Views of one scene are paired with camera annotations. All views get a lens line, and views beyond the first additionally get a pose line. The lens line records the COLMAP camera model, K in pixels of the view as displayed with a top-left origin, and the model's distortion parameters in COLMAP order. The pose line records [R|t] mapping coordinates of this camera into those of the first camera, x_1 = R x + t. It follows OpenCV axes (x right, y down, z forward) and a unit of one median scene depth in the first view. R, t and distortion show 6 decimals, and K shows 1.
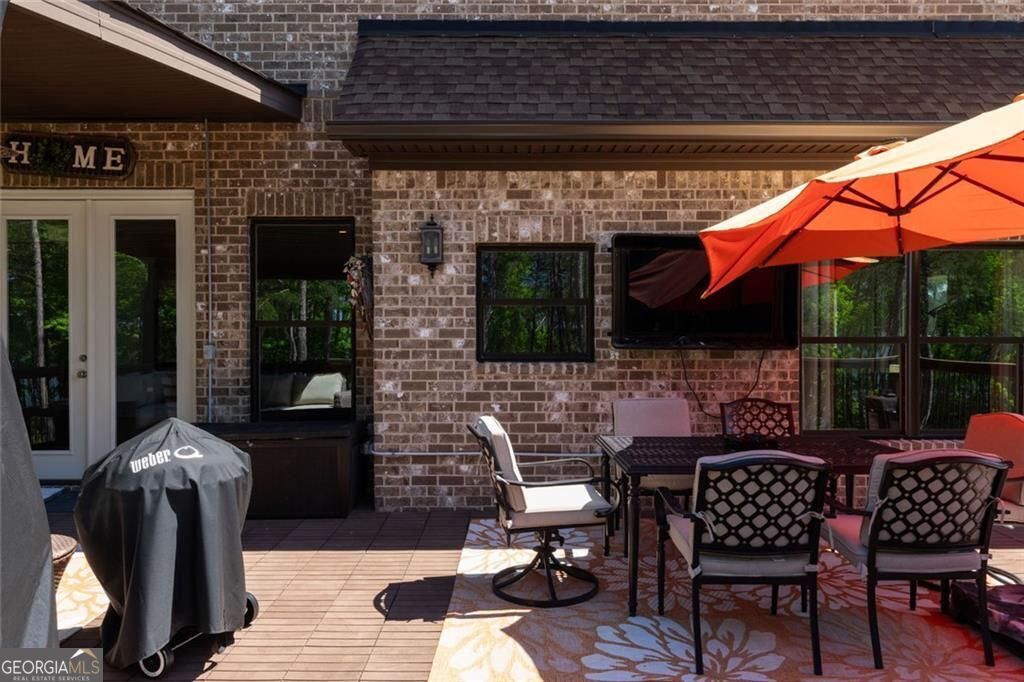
lens RADIAL K [[711.6, 0, 511.7], [0, 711.6, 340.0], [0, 0, 1]] dist [-0.006046, -0.000555]
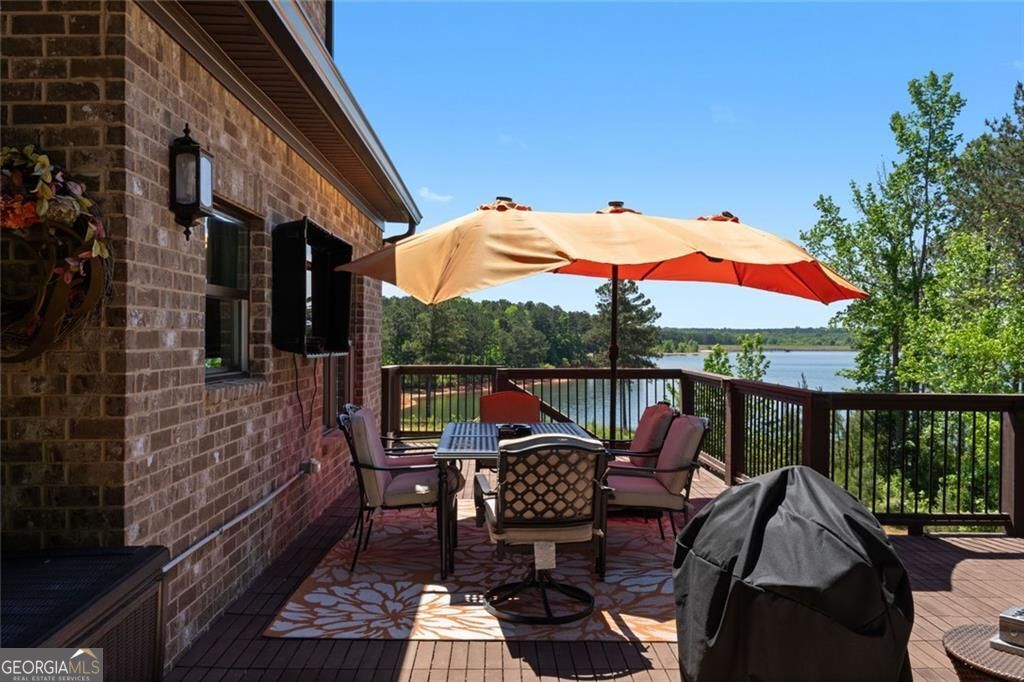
lens RADIAL K [[780.1, 0, 510.9], [0, 780.1, 340.3], [0, 0, 1]] dist [0.001237, 0.000246]
pose [[-0.012673, -0.003839, 0.999912, -0.662332], [0.011700, 0.999924, 0.003987, -0.007658], [-0.999851, 0.011749, -0.012628, 0.695261]]
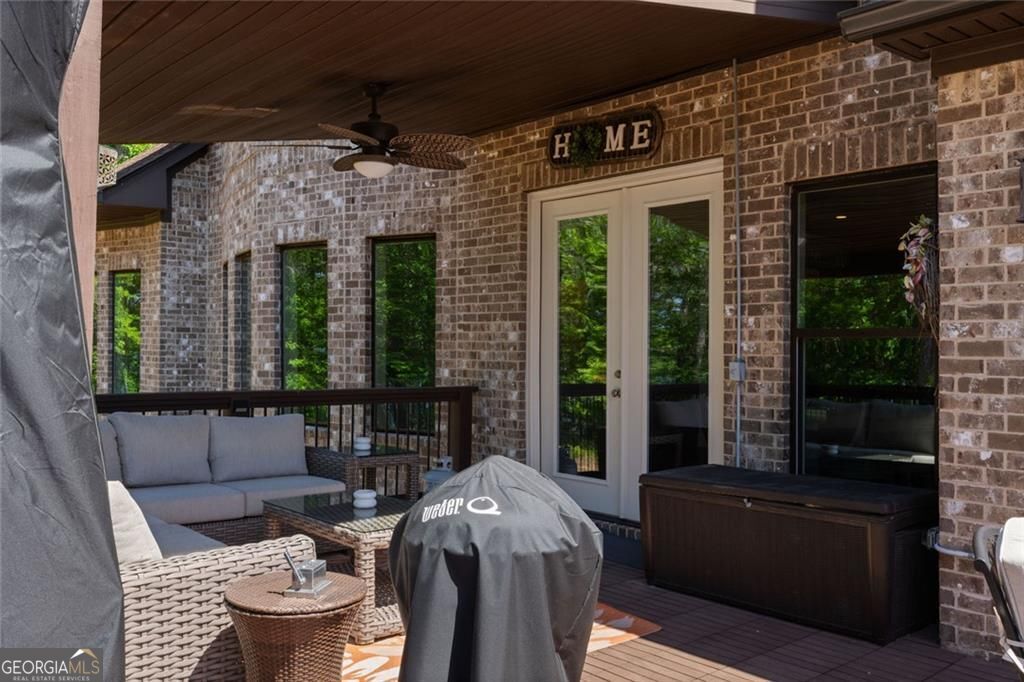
lens RADIAL K [[882.7, 0, 510.9], [0, 882.7, 340.0], [0, 0, 1]] dist [-0.000548, -0.005007]
pose [[0.641382, 0.003068, -0.767215, 0.133409], [-0.018700, 0.999757, -0.011635, -0.000646], [0.766993, 0.021810, 0.641284, 0.228732]]
